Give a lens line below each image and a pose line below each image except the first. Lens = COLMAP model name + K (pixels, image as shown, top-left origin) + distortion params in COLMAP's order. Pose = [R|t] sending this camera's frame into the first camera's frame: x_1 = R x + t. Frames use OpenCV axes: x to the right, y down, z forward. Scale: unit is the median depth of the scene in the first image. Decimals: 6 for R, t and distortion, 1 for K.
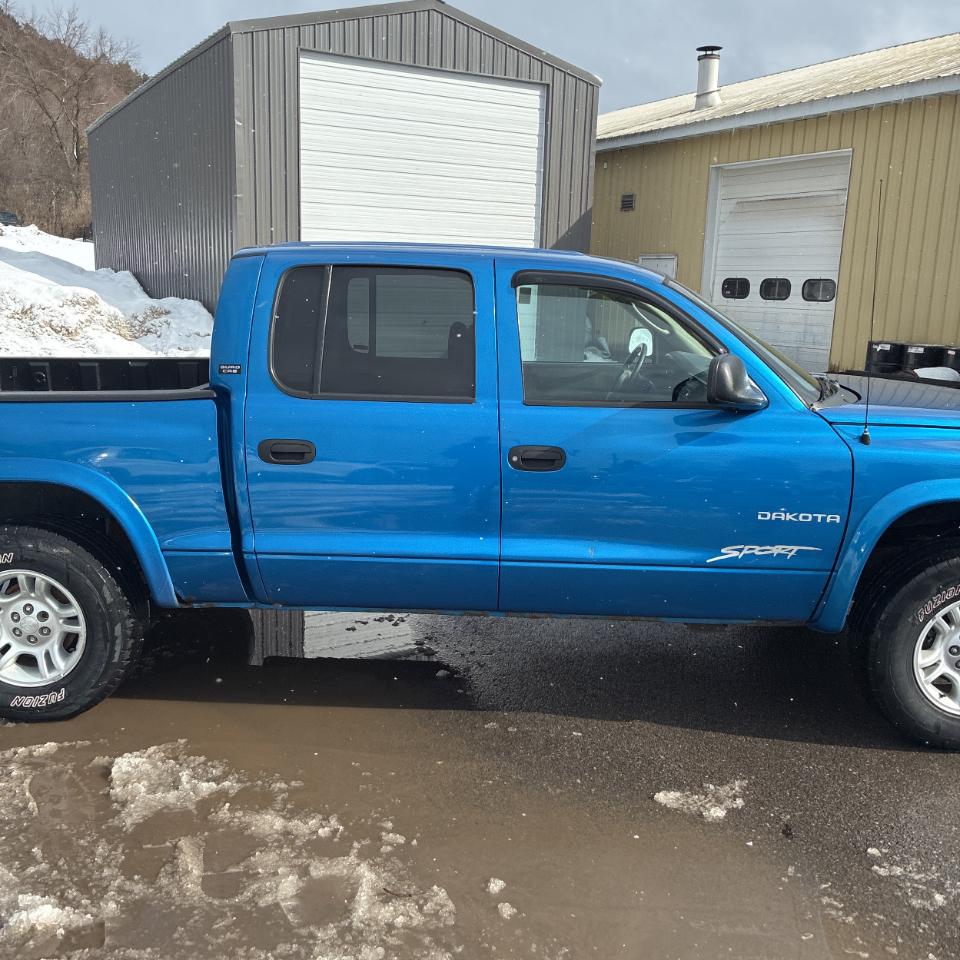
lens RADIAL K [[961.0, 0, 460.1], [0, 961.0, 477.0], [0, 0, 1]] dist [0.011585, 0.010882]
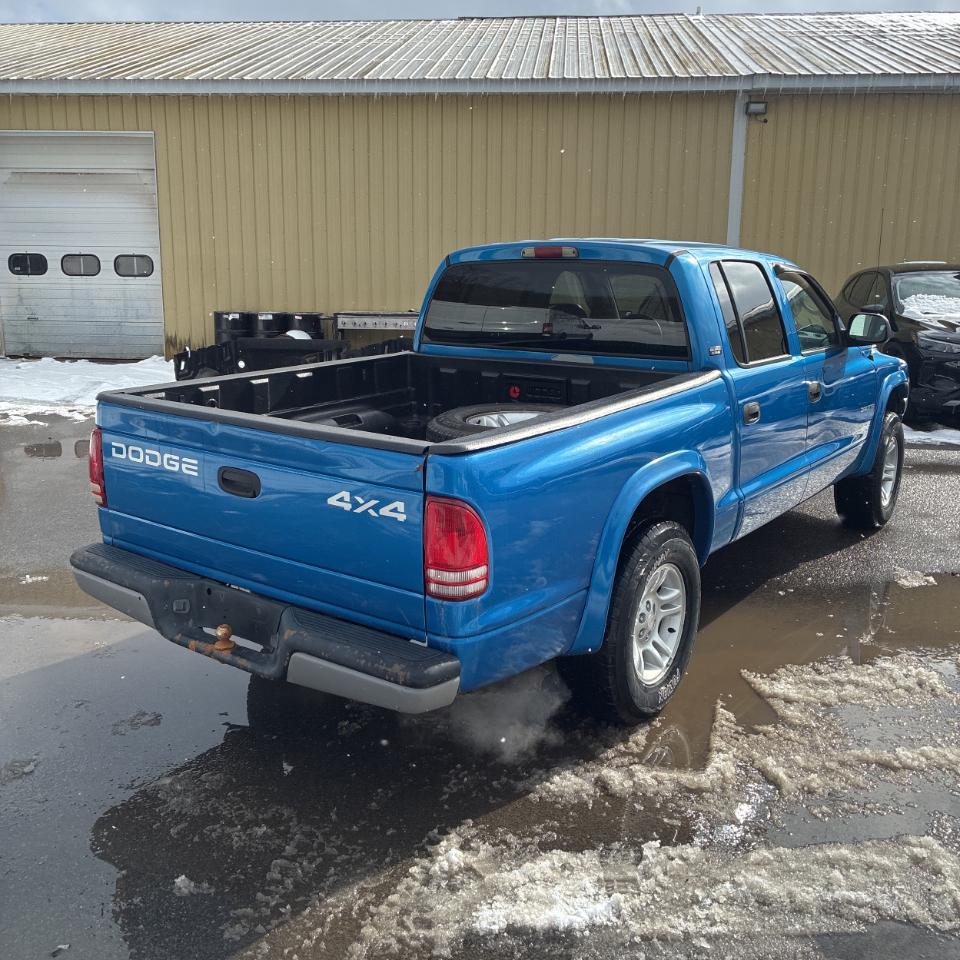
lens RADIAL K [[961.0, 0, 460.1], [0, 961.0, 477.0], [0, 0, 1]] dist [0.011585, 0.010882]
pose [[0.553117, -0.194031, 0.810193, -0.347213], [0.168890, 0.978423, 0.119019, -0.038671], [-0.815805, 0.071002, 0.573952, 0.146171]]
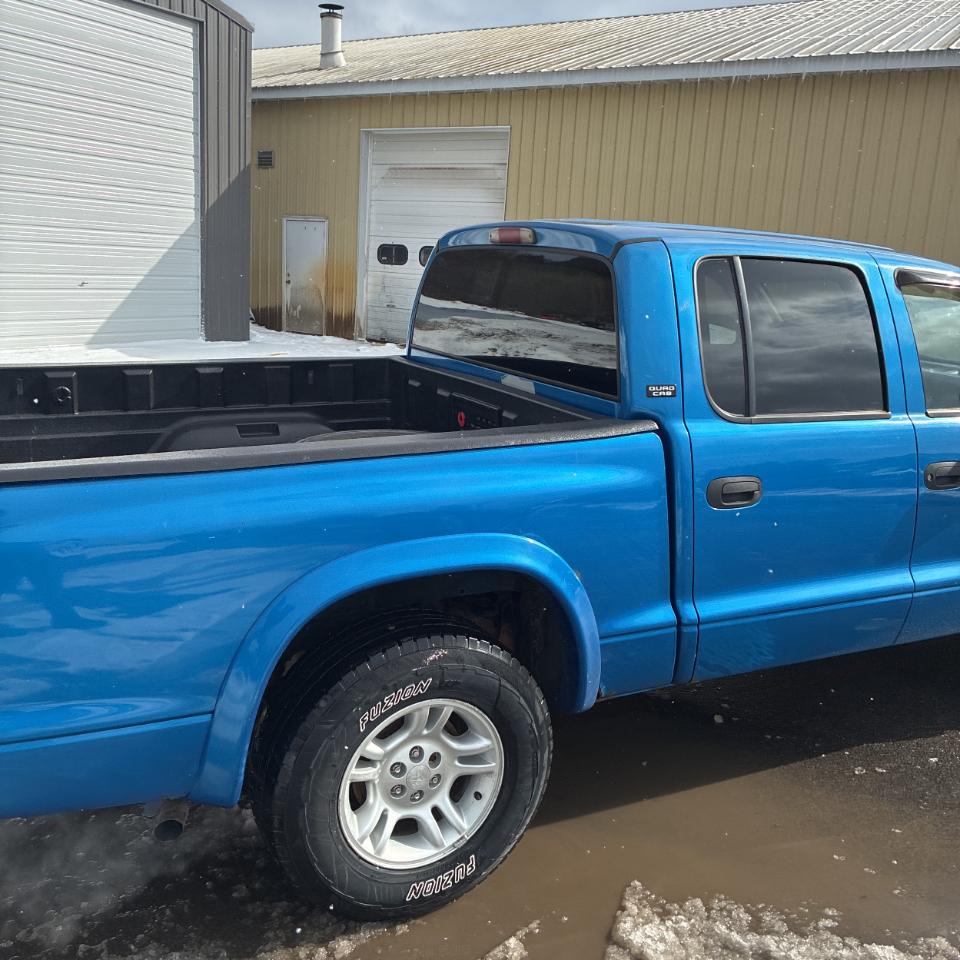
lens RADIAL K [[955.9, 0, 457.5], [0, 955.9, 475.6], [0, 0, 1]] dist [0.004860, -0.012585]
pose [[0.872071, -0.086705, 0.481638, -0.188026], [0.065635, 0.996010, 0.060462, -0.025308], [-0.484959, -0.021115, 0.874282, 0.102228]]
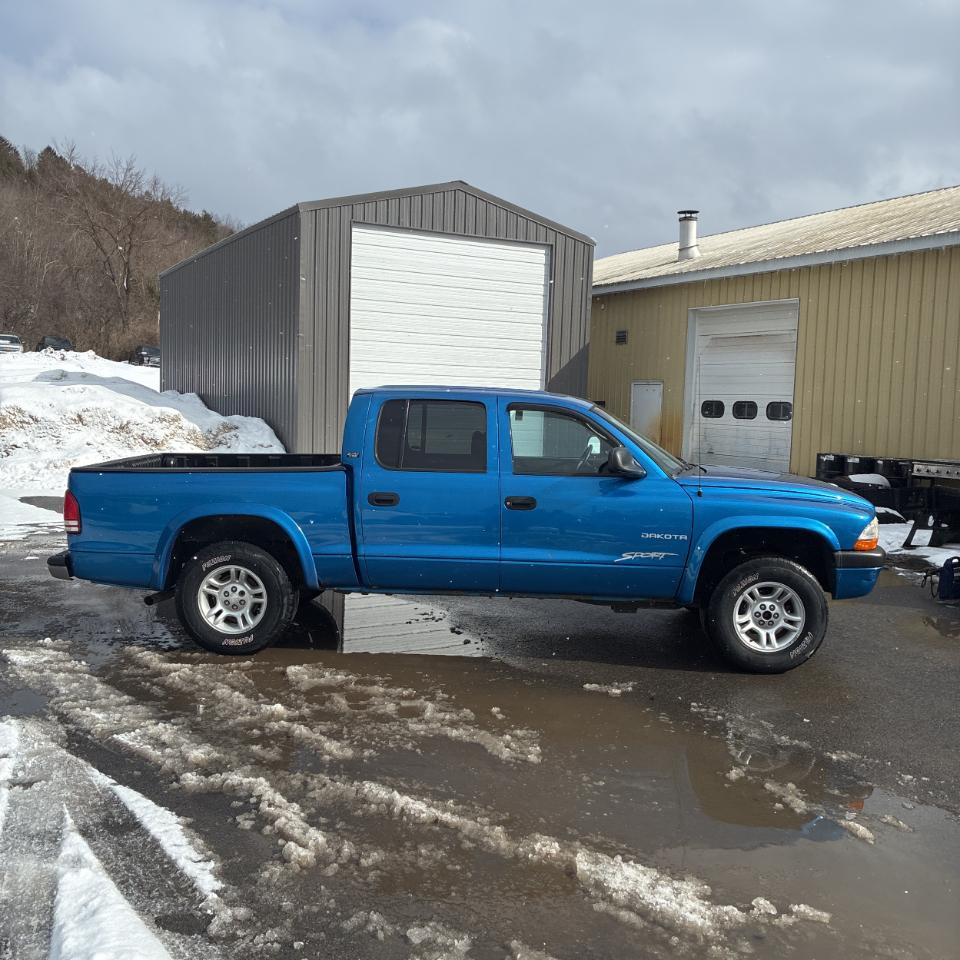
lens RADIAL K [[961.0, 0, 460.1], [0, 961.0, 477.0], [0, 0, 1]] dist [0.011585, 0.010882]
pose [[0.999797, 0.004215, -0.019683, 0.000394], [-0.006561, 0.992669, -0.120688, 0.036694], [0.019030, 0.120793, 0.992495, -0.198532]]
